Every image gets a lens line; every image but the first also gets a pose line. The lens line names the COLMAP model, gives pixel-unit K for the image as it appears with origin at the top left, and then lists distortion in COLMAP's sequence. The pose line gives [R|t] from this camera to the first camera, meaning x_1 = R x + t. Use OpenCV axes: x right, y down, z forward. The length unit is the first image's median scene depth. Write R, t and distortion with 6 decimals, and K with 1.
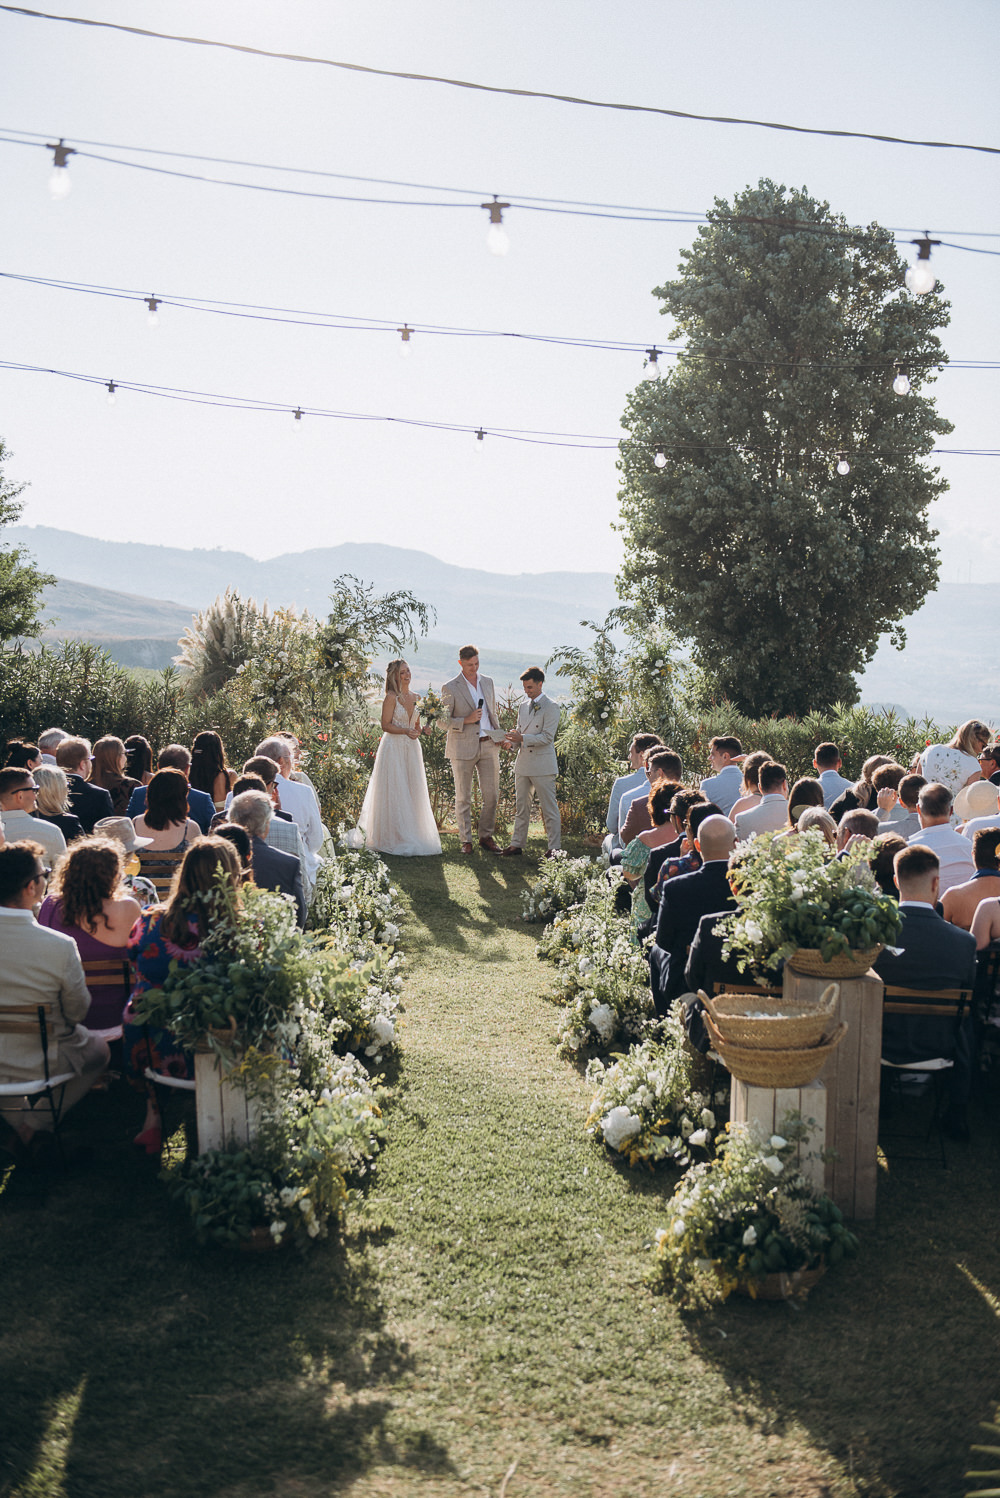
lens RADIAL K [[1924.8, 0, 500.0], [0, 1924.8, 749.0], [0, 0, 1]] dist [-0.007363, -0.005414]
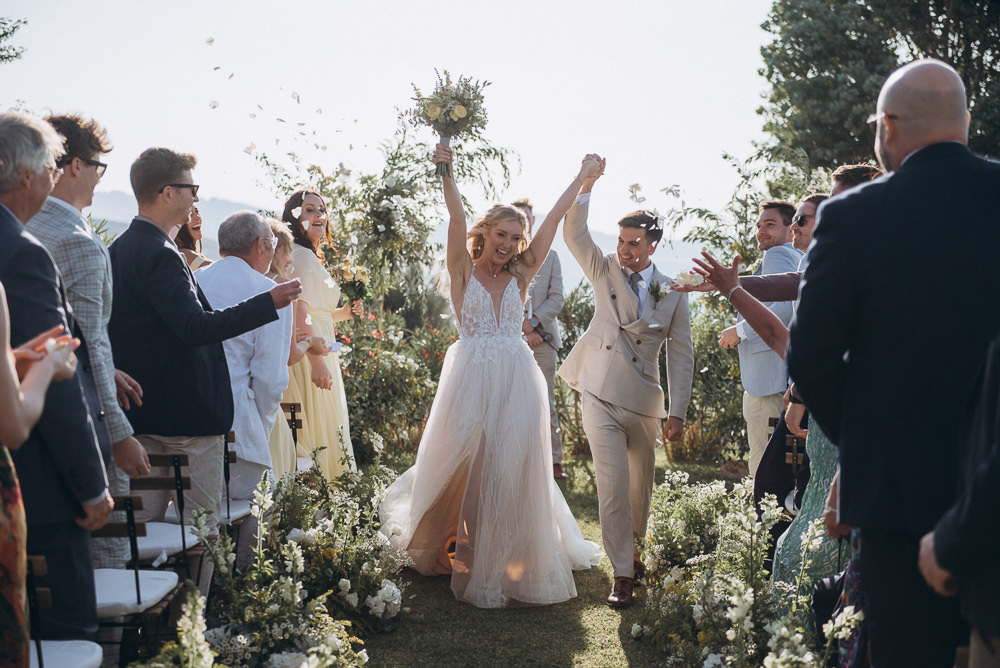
lens RADIAL K [[1777.3, 0, 500.0], [0, 1777.3, 334.0], [0, 0, 1]] dist [0.036677, 0.063112]
pose [[0.996736, 0.001639, -0.080714, 0.015490], [-0.004983, 0.999136, -0.041254, 0.024869], [0.080577, 0.041522, 0.995883, 0.311290]]
